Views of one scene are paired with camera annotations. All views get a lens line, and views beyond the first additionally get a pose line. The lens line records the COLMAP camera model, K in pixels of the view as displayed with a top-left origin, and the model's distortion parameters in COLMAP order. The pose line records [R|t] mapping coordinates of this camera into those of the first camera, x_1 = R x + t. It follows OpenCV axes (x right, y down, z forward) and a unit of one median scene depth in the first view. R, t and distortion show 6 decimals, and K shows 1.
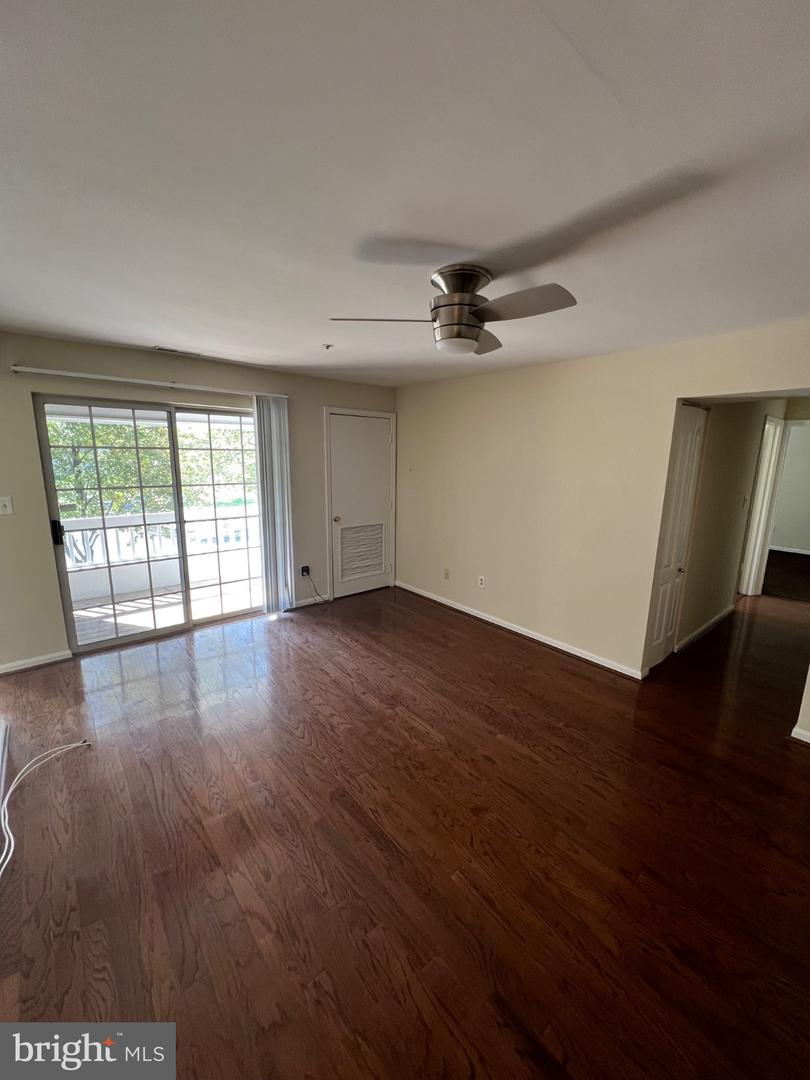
lens RADIAL K [[433.0, 0, 406.5], [0, 433.0, 536.4], [0, 0, 1]] dist [-0.000966, 0.000116]
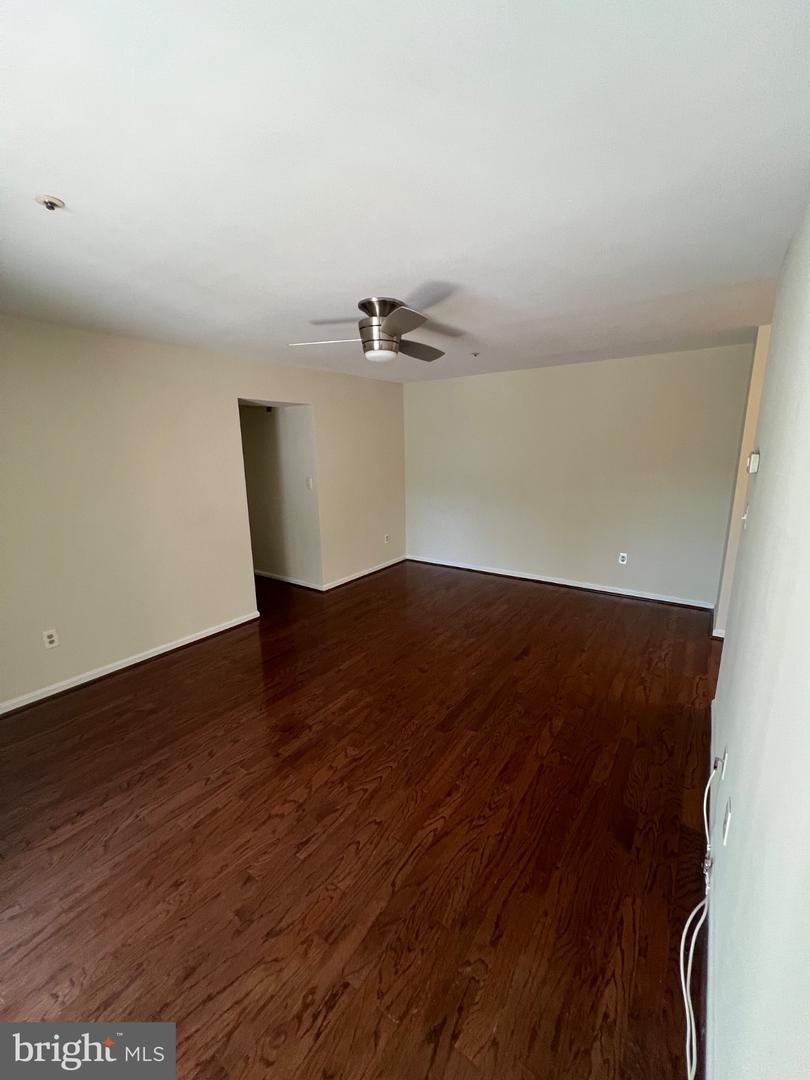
lens RADIAL K [[431.7, 0, 407.4], [0, 431.7, 540.2], [0, 0, 1]] dist [-0.002161, 0.000552]
pose [[-0.261630, -0.213413, 0.941278, -0.753027], [0.190445, 0.944659, 0.267114, -0.147468], [-0.946193, 0.249147, -0.206507, 0.804096]]
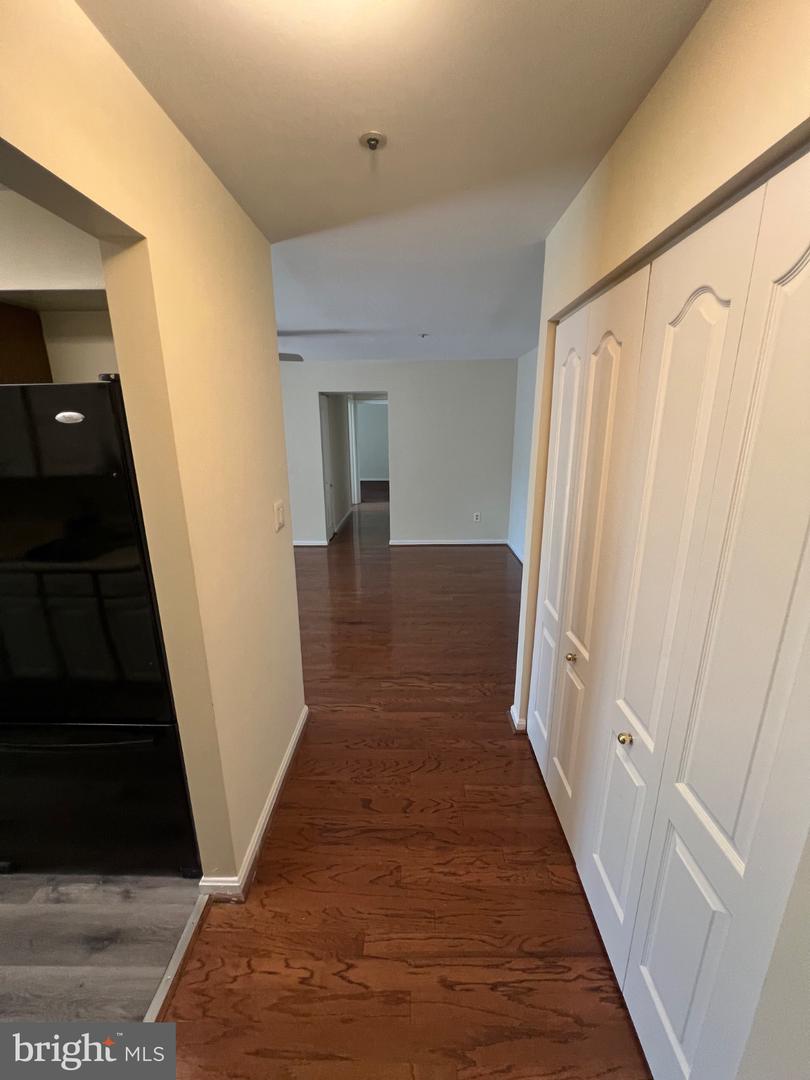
lens RADIAL K [[431.7, 0, 407.4], [0, 431.7, 540.2], [0, 0, 1]] dist [-0.002161, 0.000552]
pose [[0.655011, -0.215671, 0.724187, -0.584937], [0.154202, 0.976385, 0.151307, 0.082911], [-0.739718, 0.012563, 0.672800, -0.514190]]
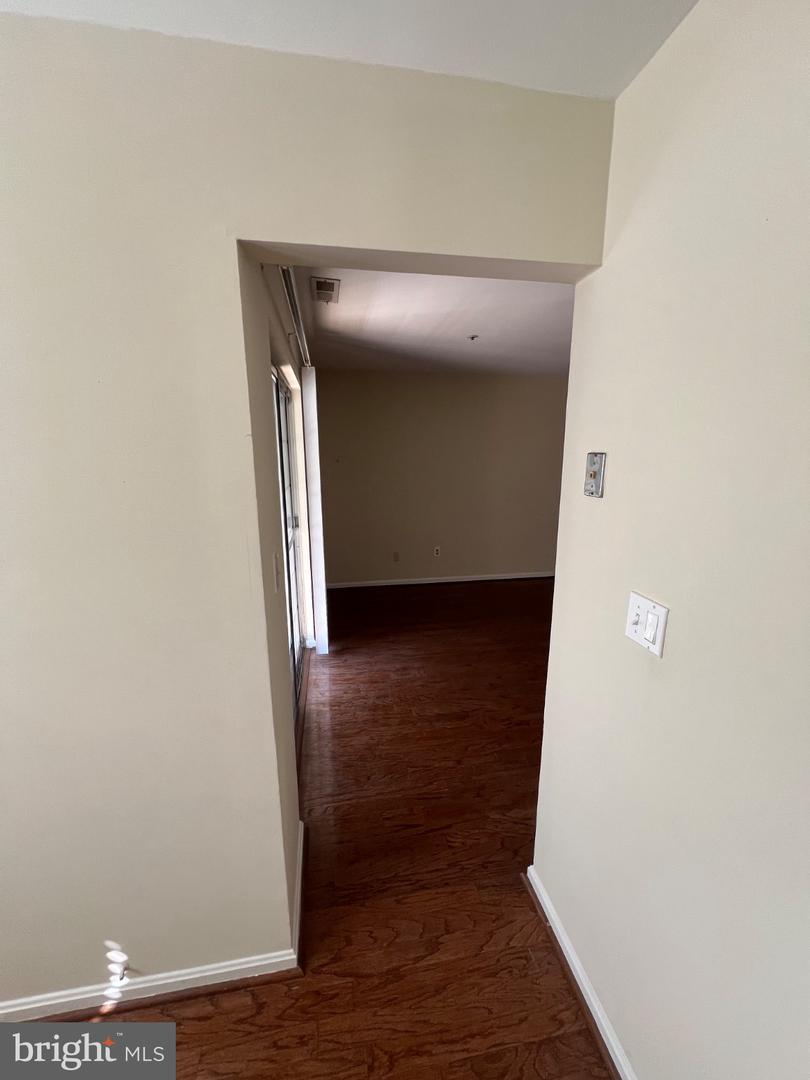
lens RADIAL K [[431.7, 0, 407.4], [0, 431.7, 540.2], [0, 0, 1]] dist [-0.002161, 0.000552]
pose [[0.497537, -0.200546, 0.843942, -1.165618], [0.172625, 0.976339, 0.130238, -0.127008], [-0.850093, 0.080887, 0.520384, 0.624720]]
